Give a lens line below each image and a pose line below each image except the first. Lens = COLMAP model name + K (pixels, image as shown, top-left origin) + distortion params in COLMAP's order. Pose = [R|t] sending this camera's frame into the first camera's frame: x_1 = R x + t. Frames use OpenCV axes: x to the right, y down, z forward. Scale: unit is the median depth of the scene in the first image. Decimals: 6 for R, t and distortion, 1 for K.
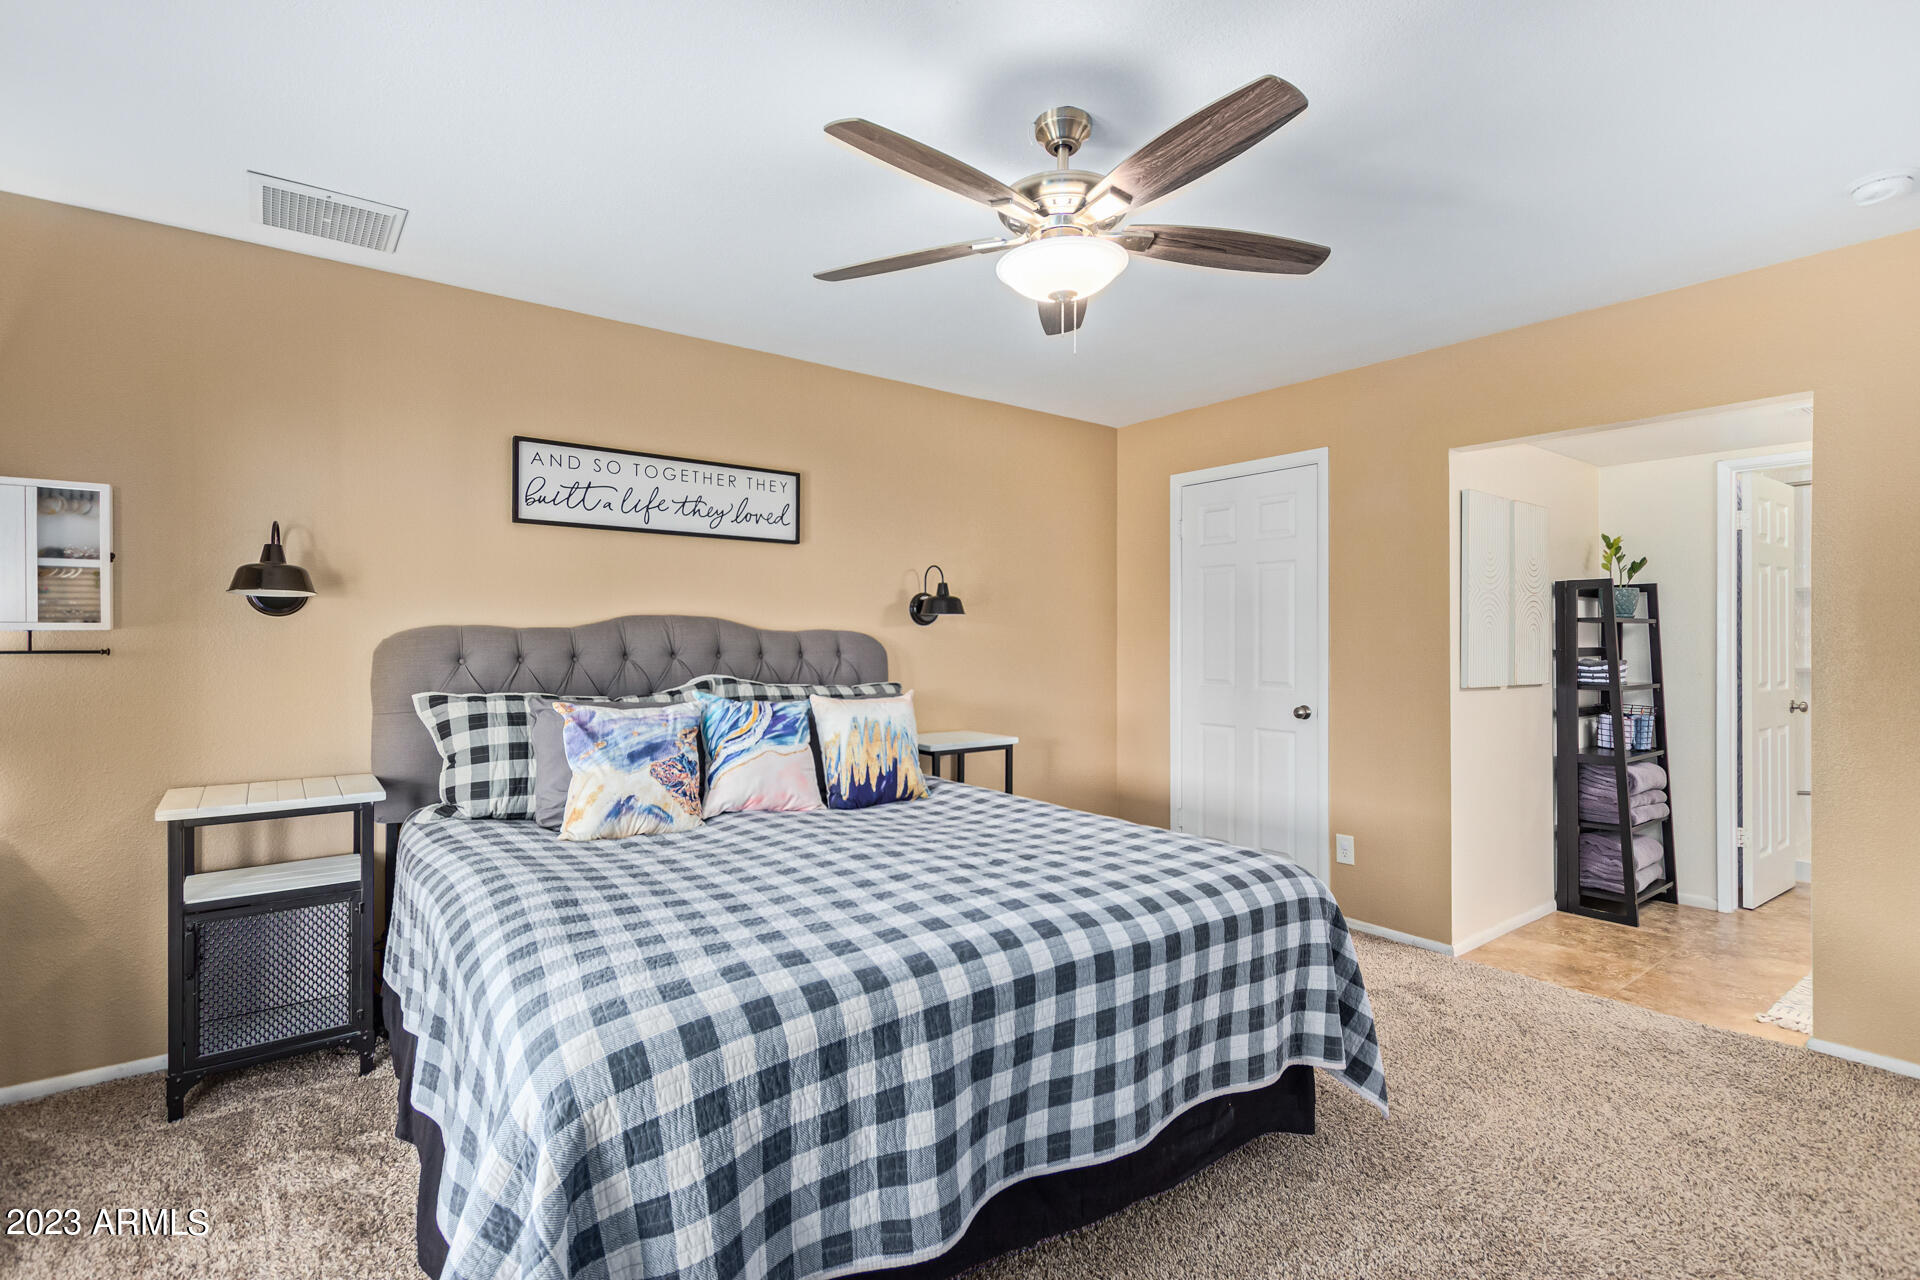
lens RADIAL K [[894.0, 0, 950.1], [0, 894.0, 636.9], [0, 0, 1]] dist [-0.000129, 0.000004]
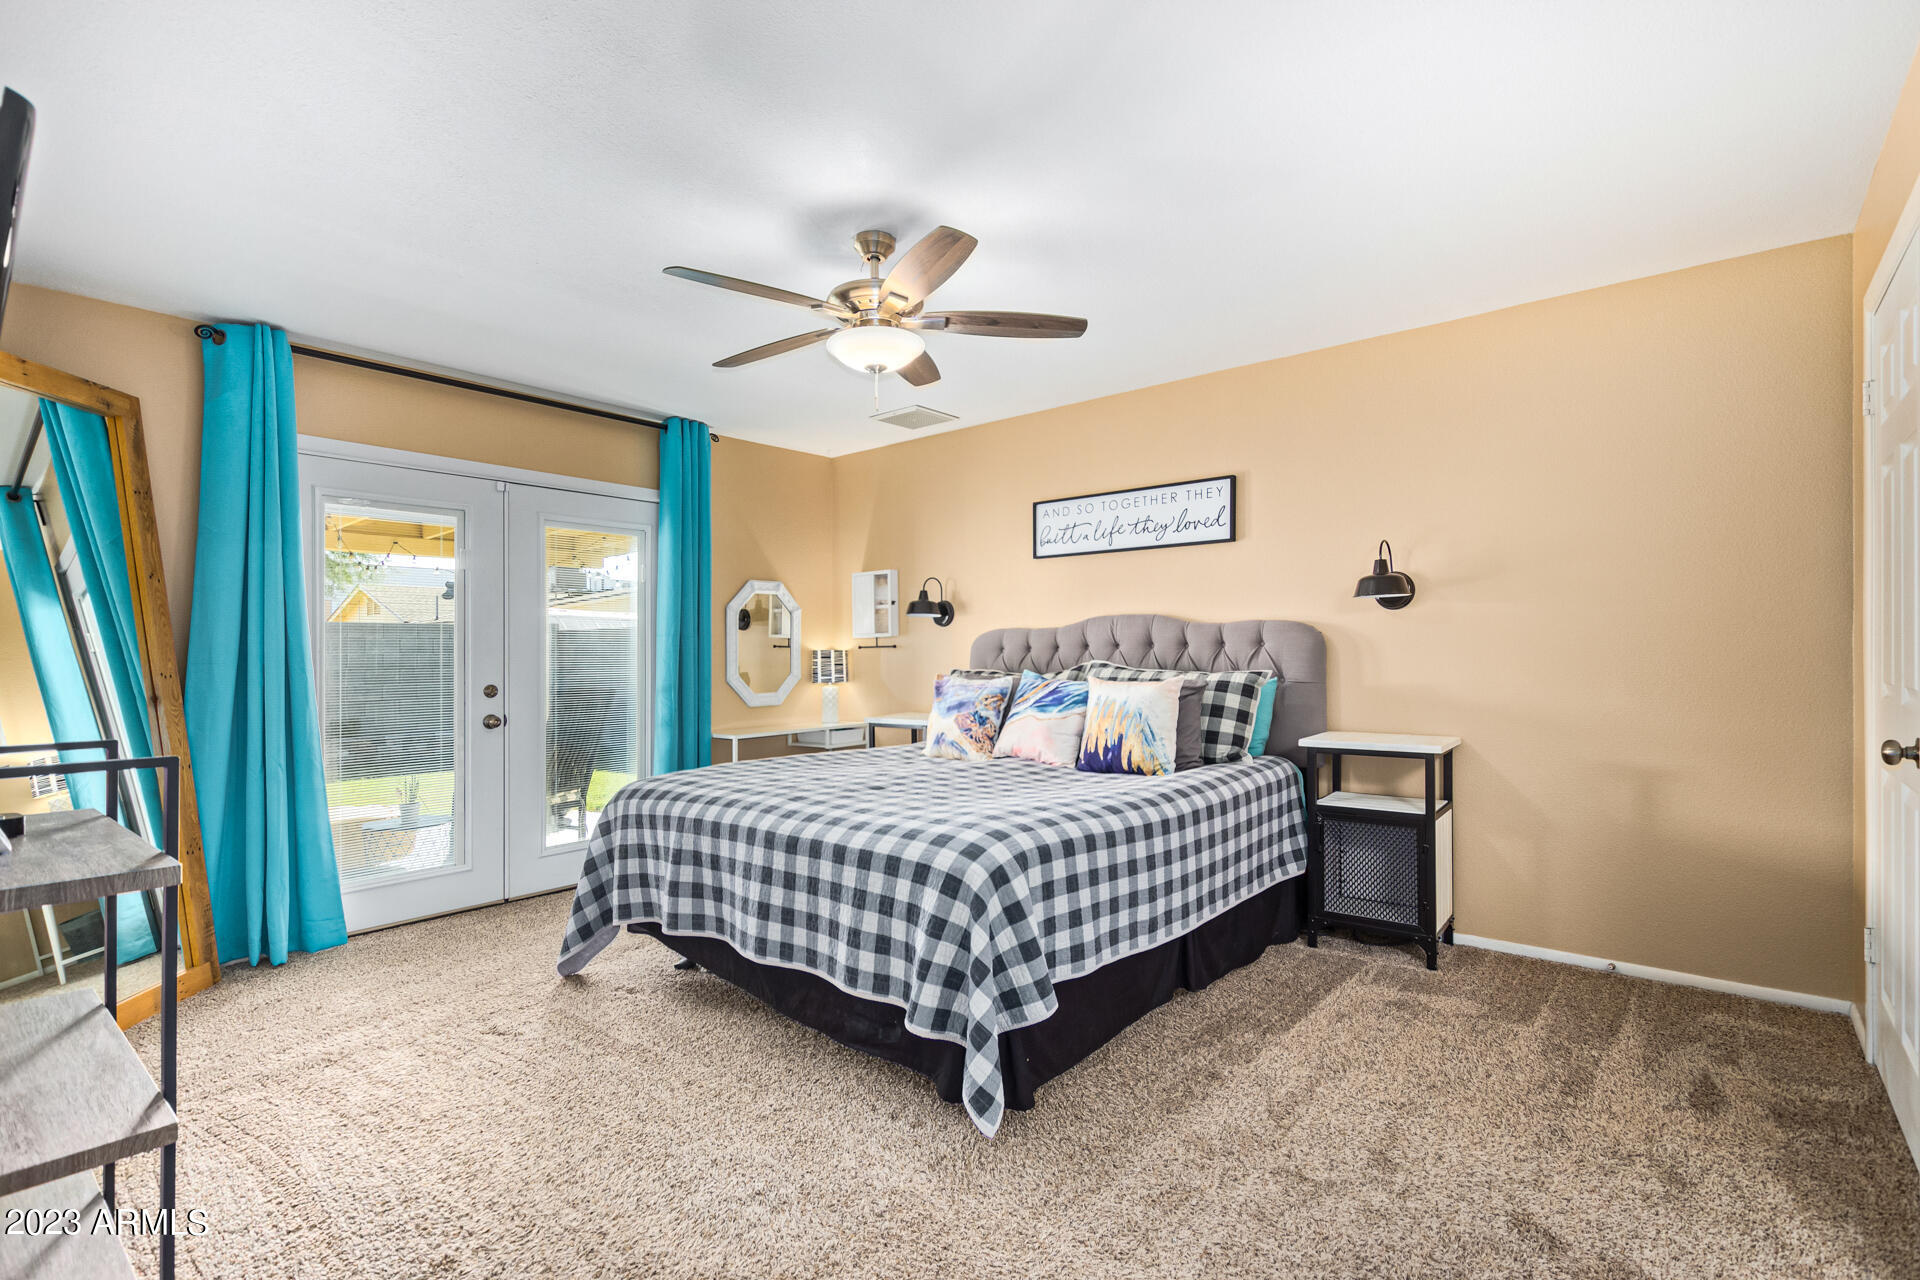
lens RADIAL K [[894.0, 0, 948.3], [0, 894.0, 652.0], [0, 0, 1]] dist [-0.000129, 0.000004]
pose [[0.224696, -0.001510, -0.974428, 0.946862], [0.022303, 0.999745, 0.003594, 0.020470], [0.974174, -0.022540, 0.224672, 0.503412]]
